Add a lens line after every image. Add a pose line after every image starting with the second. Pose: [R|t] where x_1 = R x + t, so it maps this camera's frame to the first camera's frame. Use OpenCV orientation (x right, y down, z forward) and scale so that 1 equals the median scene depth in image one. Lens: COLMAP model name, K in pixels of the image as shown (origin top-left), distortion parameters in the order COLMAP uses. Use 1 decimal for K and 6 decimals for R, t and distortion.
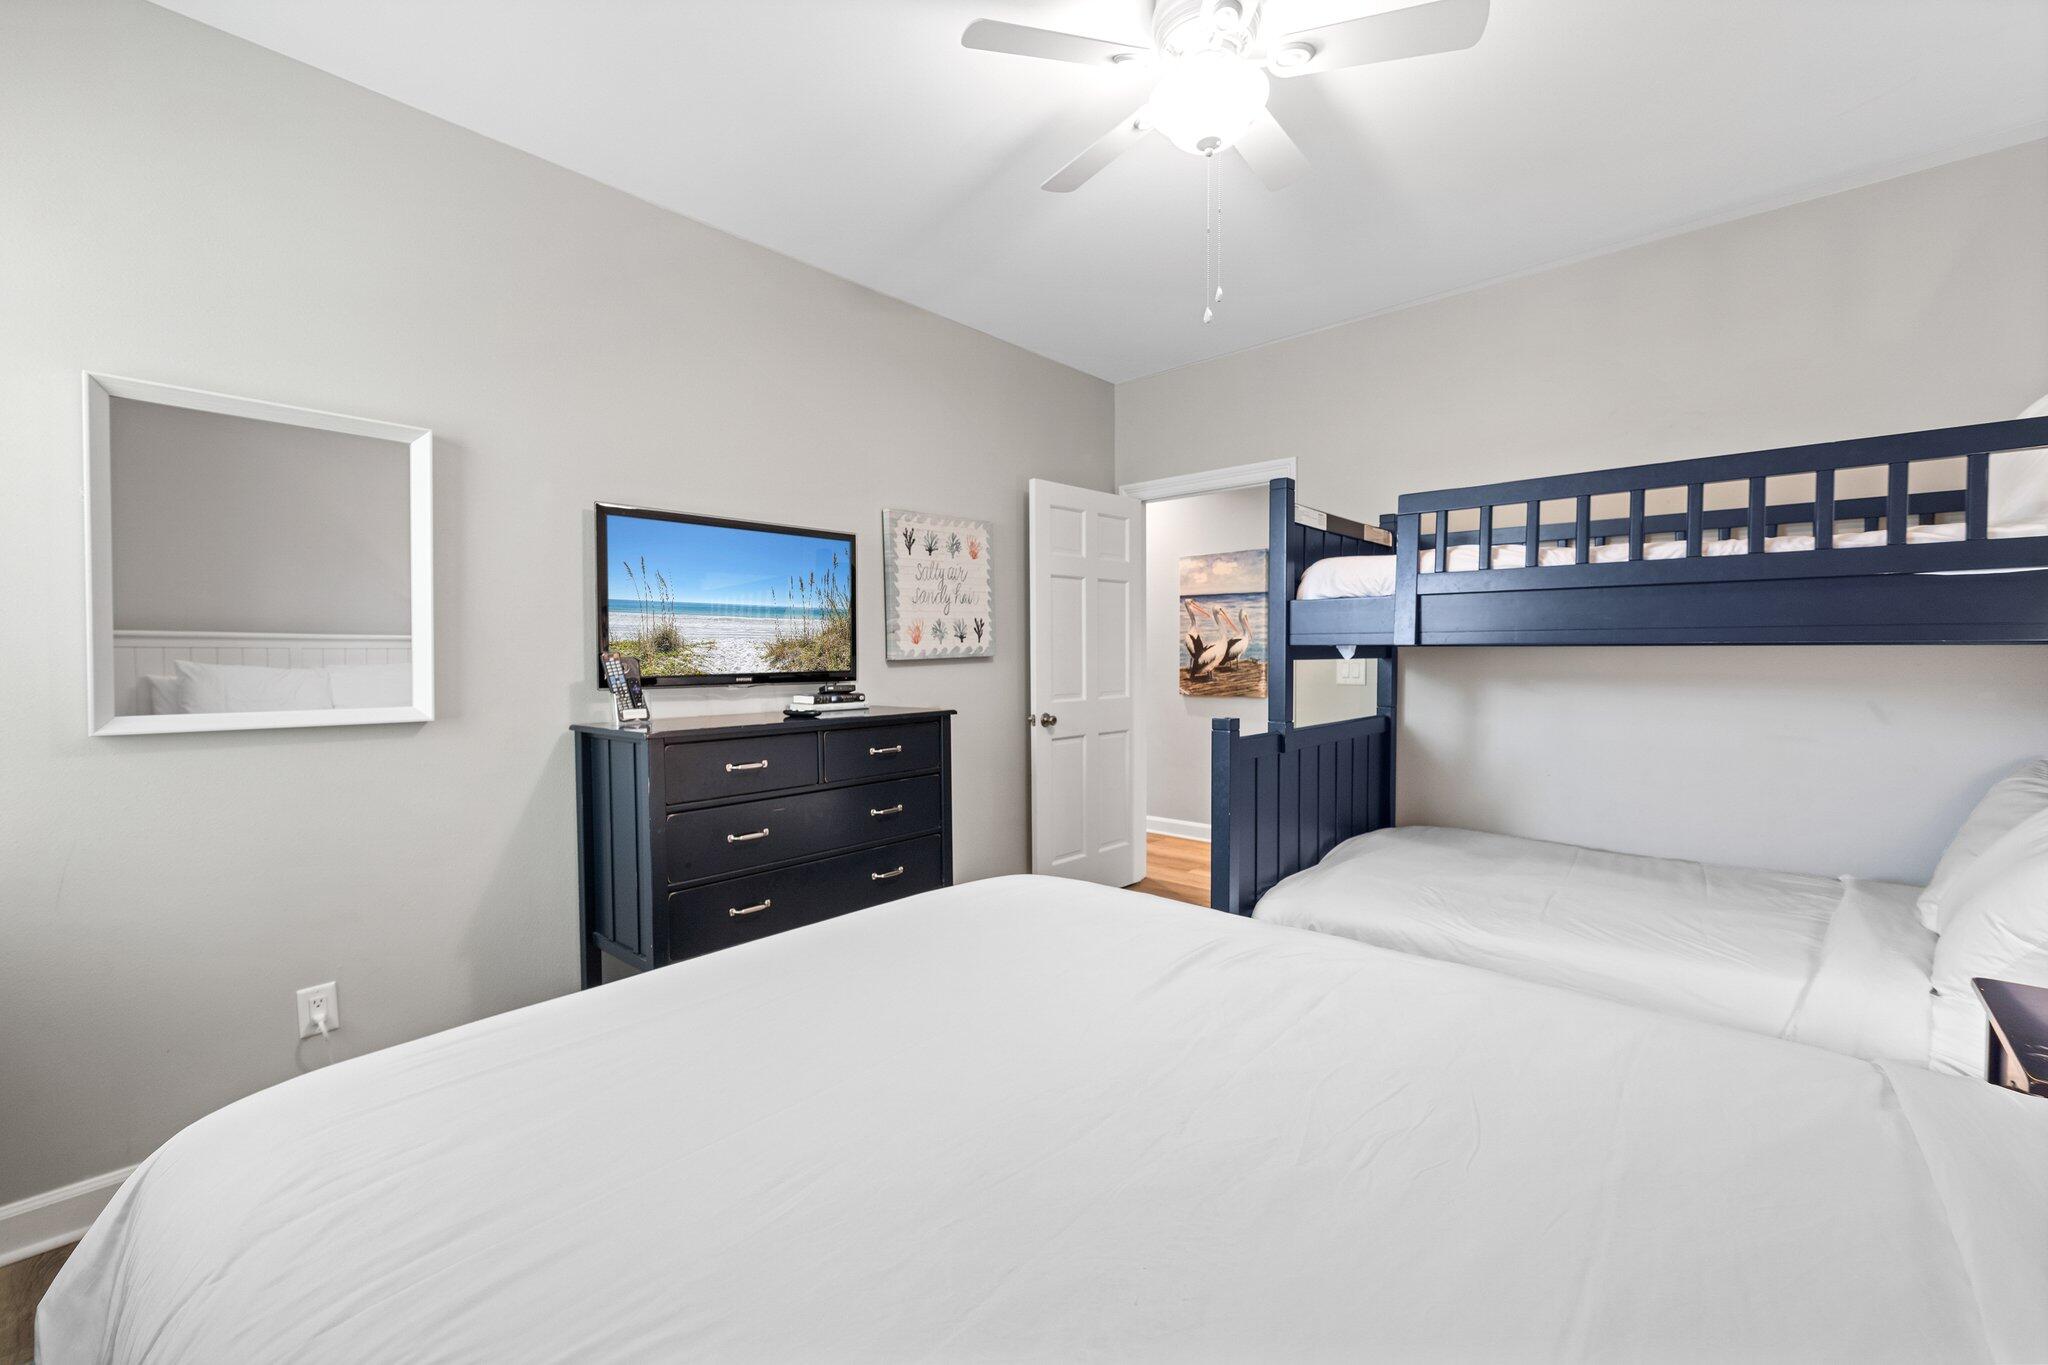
lens RADIAL K [[880.0, 0, 1023.7], [0, 880.0, 674.6], [0, 0, 1]] dist [0.005854, -0.000908]
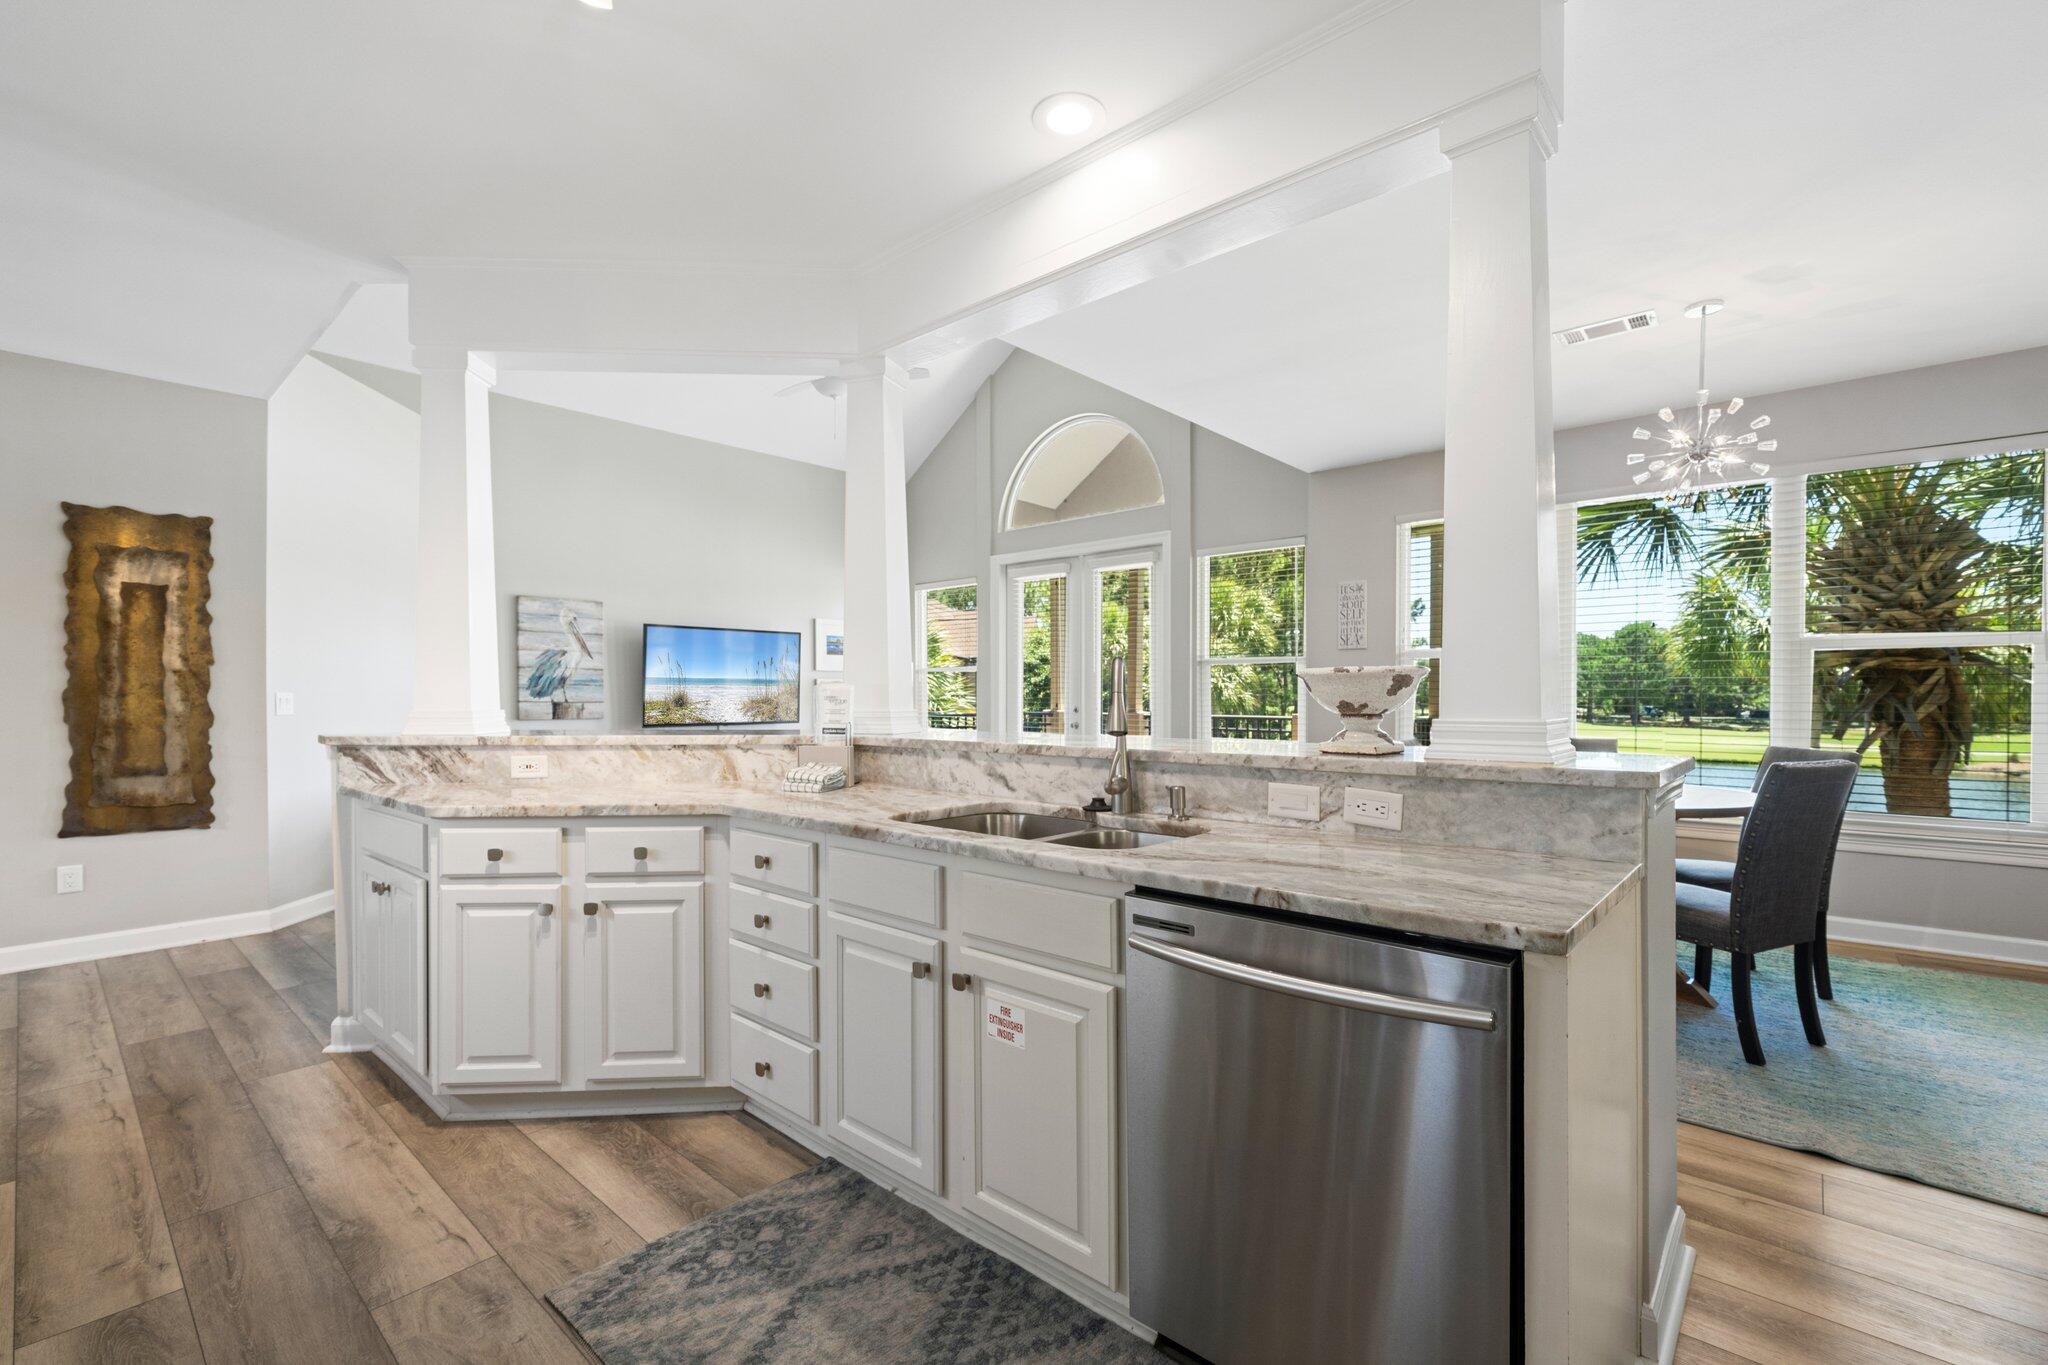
lens RADIAL K [[880.0, 0, 1037.5], [0, 880.0, 699.2], [0, 0, 1]] dist [0.005854, -0.000908]
pose [[0.999976, 0.001850, 0.006658, 0.246359], [-0.001752, 0.999889, -0.014803, -0.014950], [-0.006685, 0.014791, 0.999868, -0.642317]]
